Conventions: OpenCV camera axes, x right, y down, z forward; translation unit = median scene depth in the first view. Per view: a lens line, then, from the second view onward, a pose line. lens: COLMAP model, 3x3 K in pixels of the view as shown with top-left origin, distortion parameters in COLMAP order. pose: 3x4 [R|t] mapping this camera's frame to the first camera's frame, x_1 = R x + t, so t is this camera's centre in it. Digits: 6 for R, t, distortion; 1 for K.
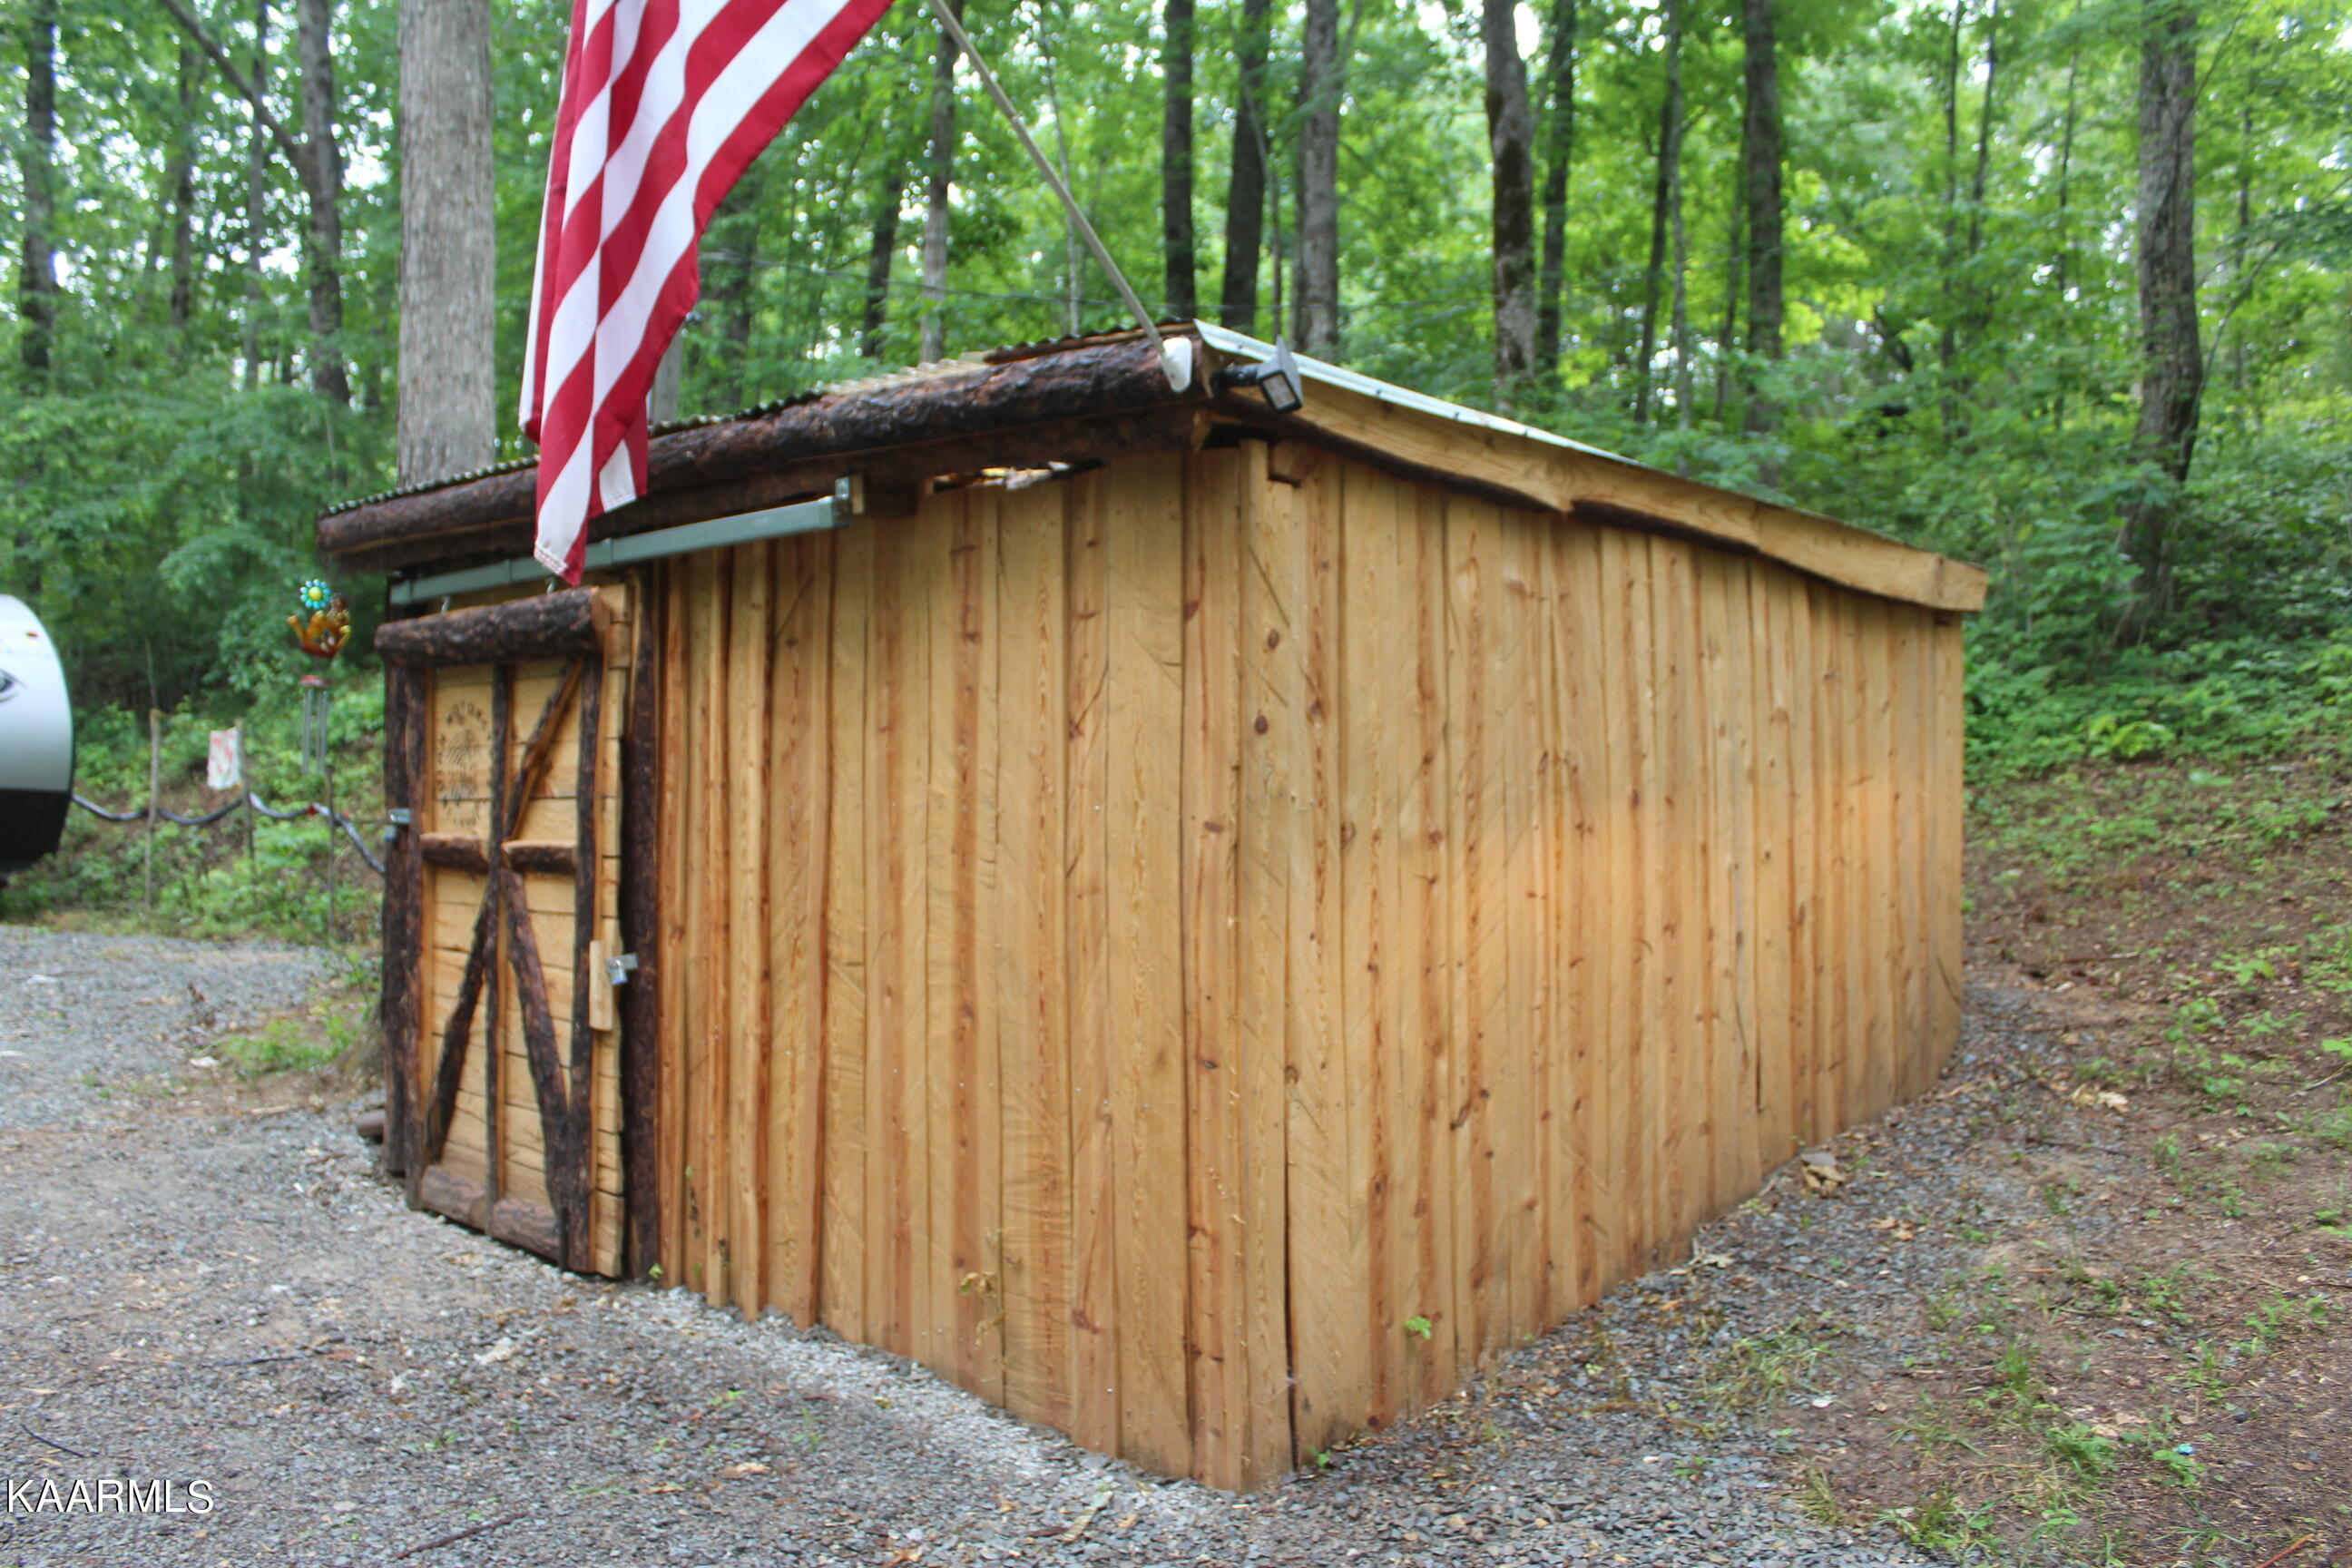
lens RADIAL K [[1951.2, 0, 1168.0], [0, 1951.2, 786.3], [0, 0, 1]] dist [-0.155205, 0.128897]
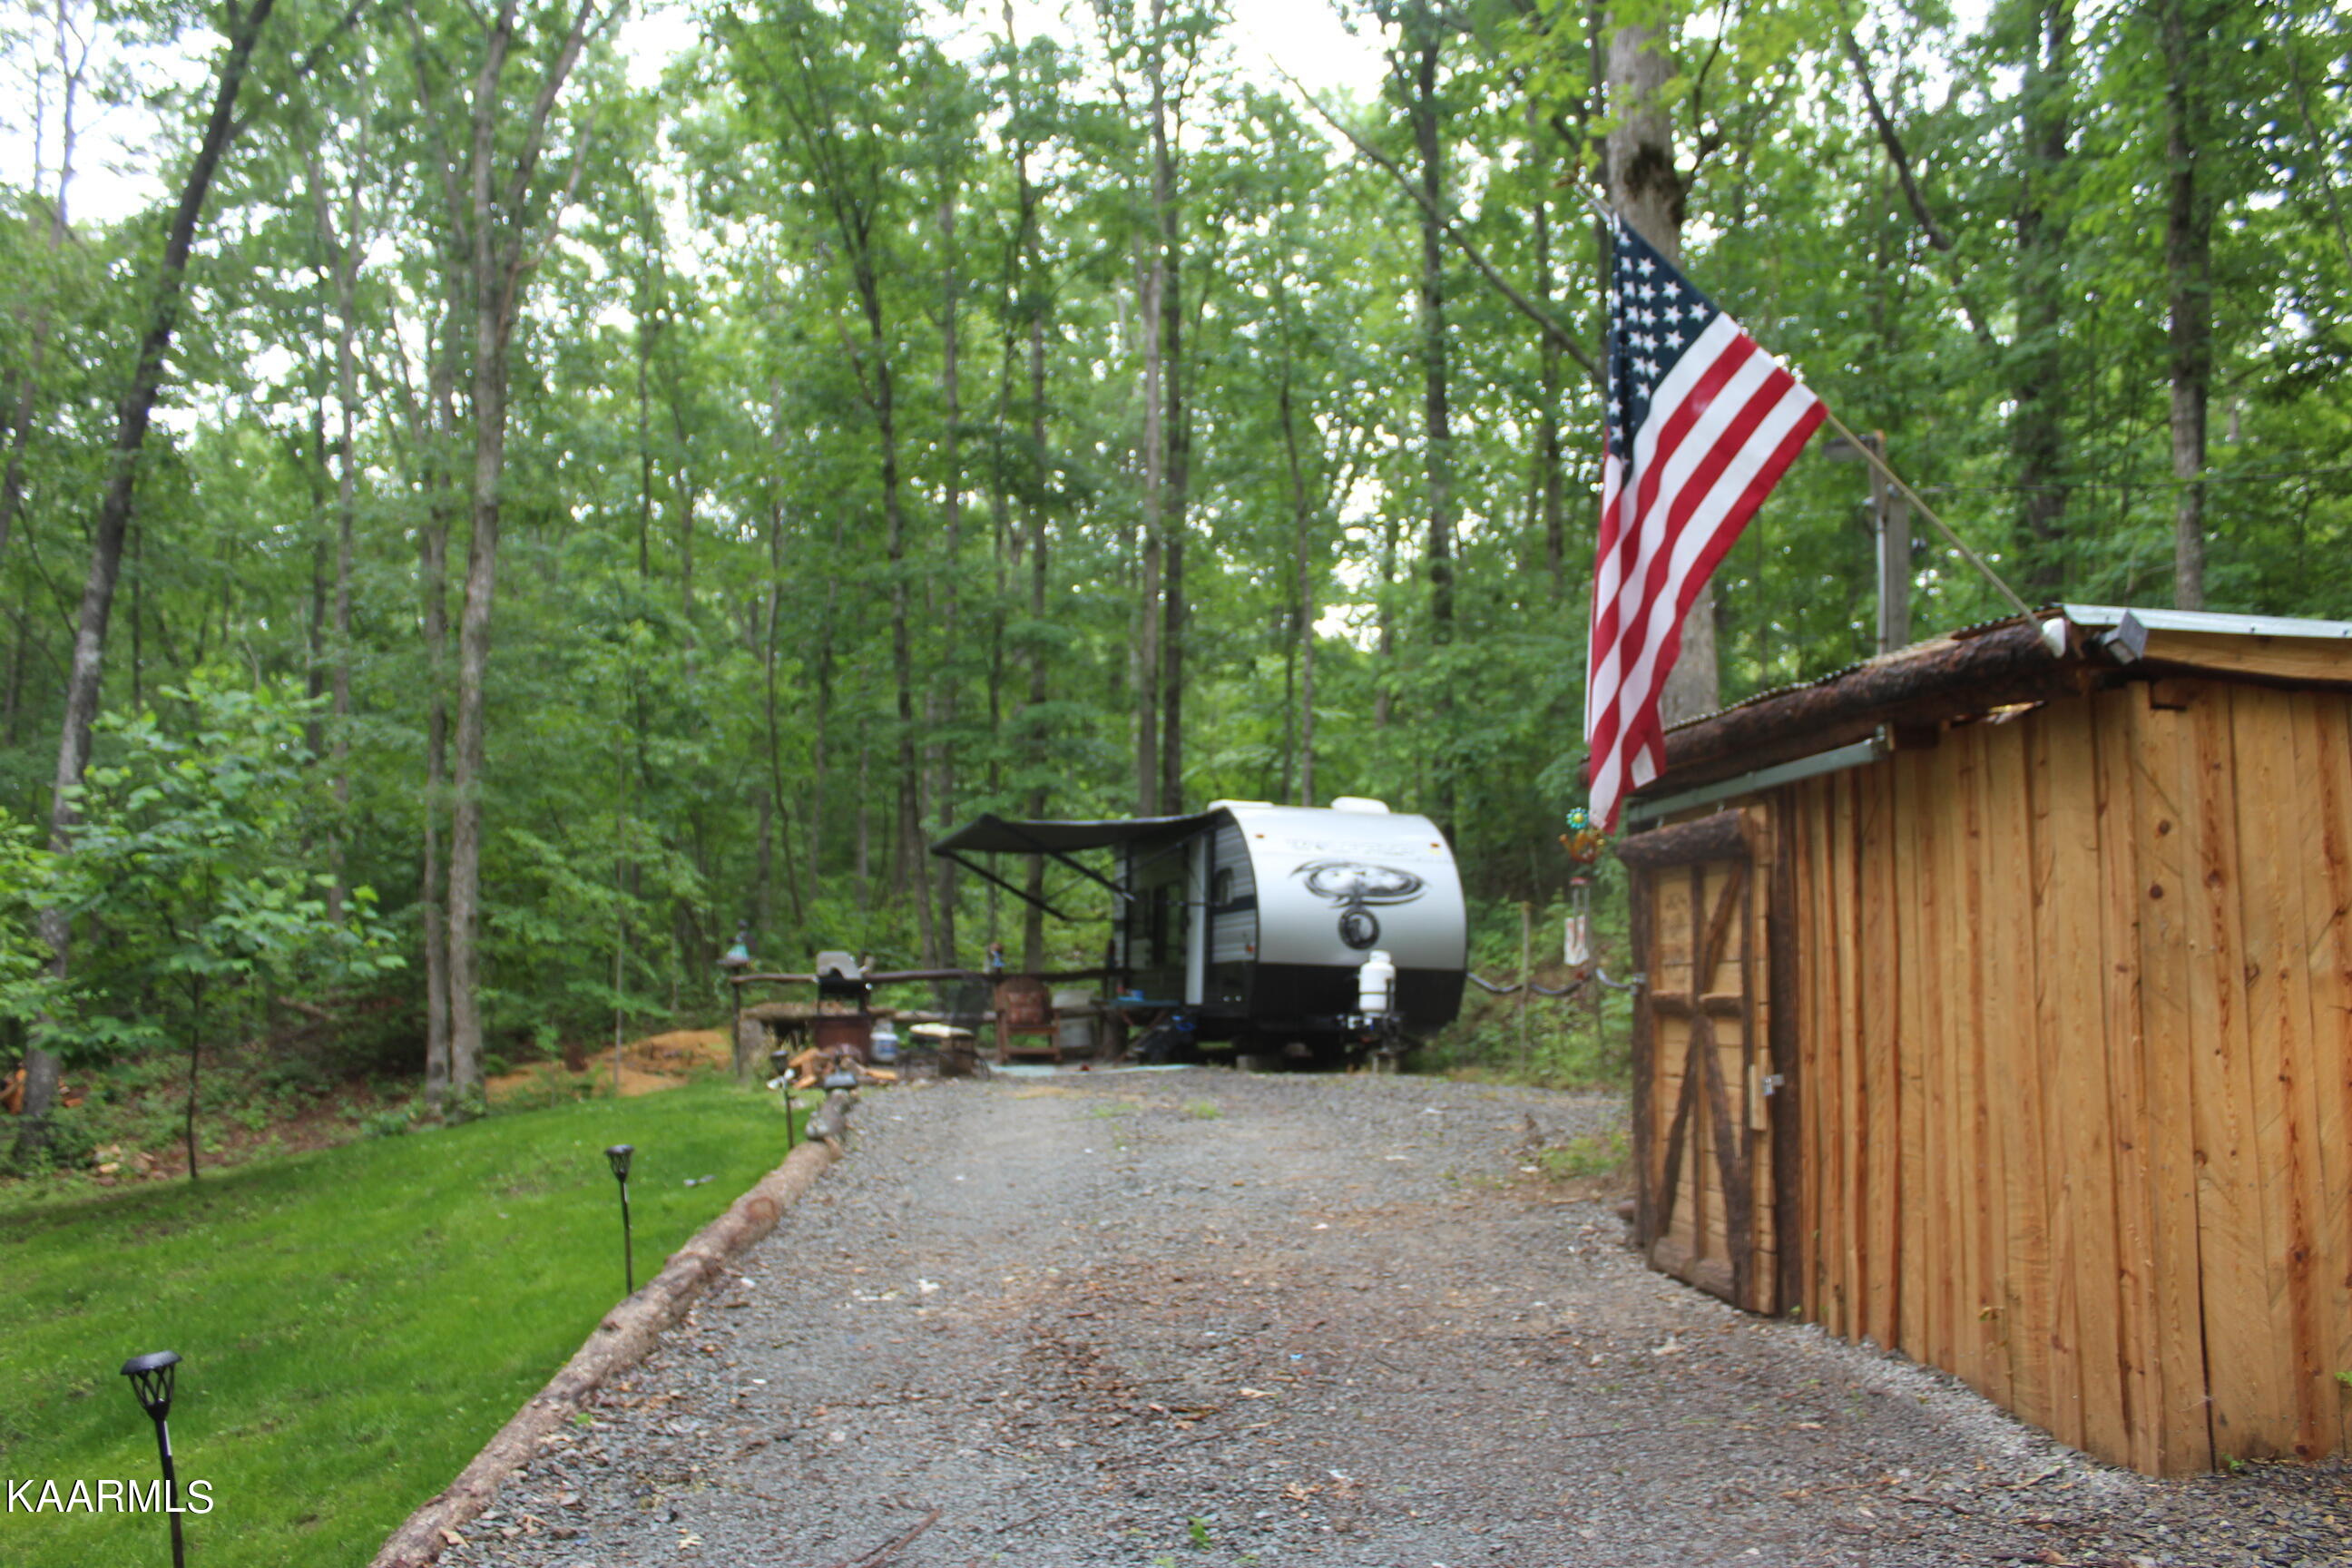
lens RADIAL K [[1951.2, 0, 1184.7], [0, 1951.2, 792.8], [0, 0, 1]] dist [-0.155205, 0.128897]
pose [[0.770515, -0.070364, -0.633527, 0.314650], [0.014204, 0.995537, -0.093297, 0.010912], [0.637264, 0.062888, 0.768075, -0.372685]]
